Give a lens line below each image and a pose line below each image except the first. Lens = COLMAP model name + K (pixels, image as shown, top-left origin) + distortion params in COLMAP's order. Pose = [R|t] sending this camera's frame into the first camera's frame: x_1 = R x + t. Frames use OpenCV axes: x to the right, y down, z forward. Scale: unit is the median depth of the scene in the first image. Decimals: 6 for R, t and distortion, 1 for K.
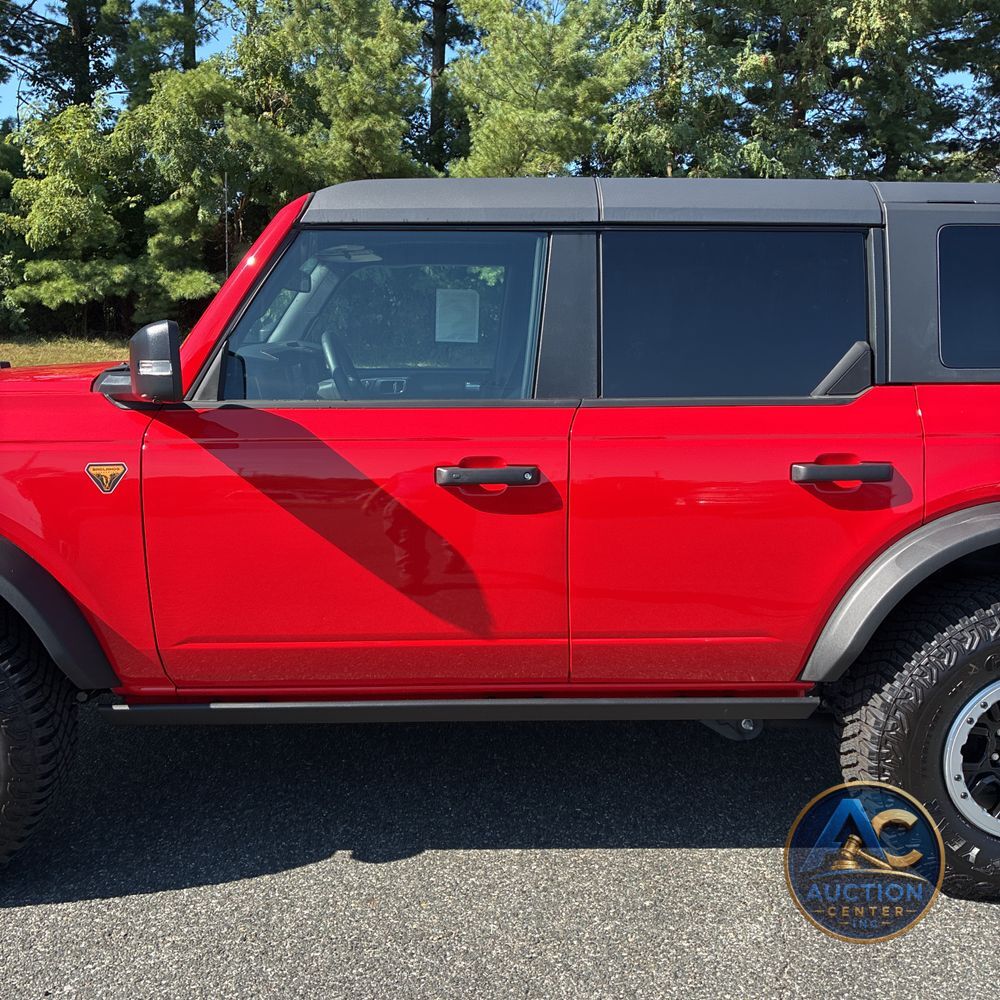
lens RADIAL K [[1007.8, 0, 489.1], [0, 1007.8, 496.7], [0, 0, 1]] dist [0.017681, 0.034111]
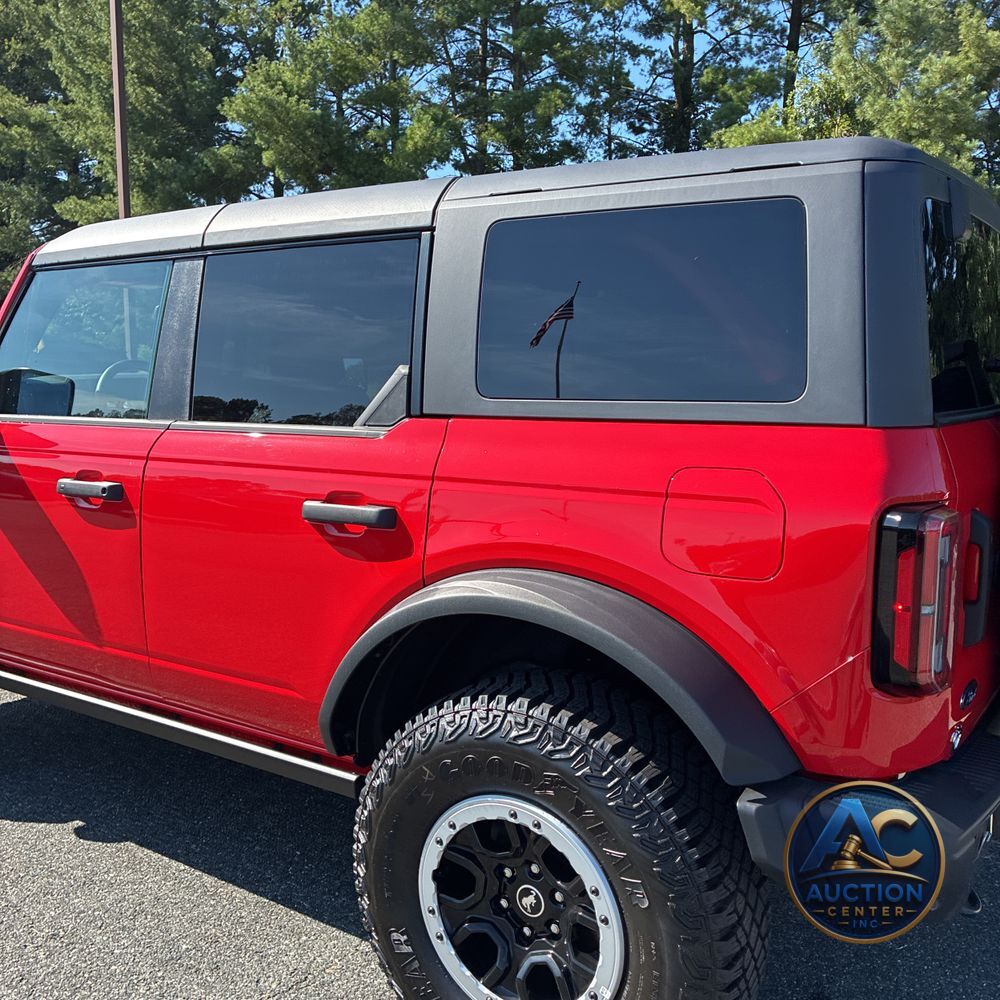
lens RADIAL K [[1010.1, 0, 471.9], [0, 1010.1, 504.4], [0, 0, 1]] dist [0.008789, 0.035547]
pose [[0.800089, 0.072642, -0.595466, 0.116273], [-0.096832, 0.995263, -0.008693, -0.004401], [0.592014, 0.064615, 0.803333, 0.045206]]
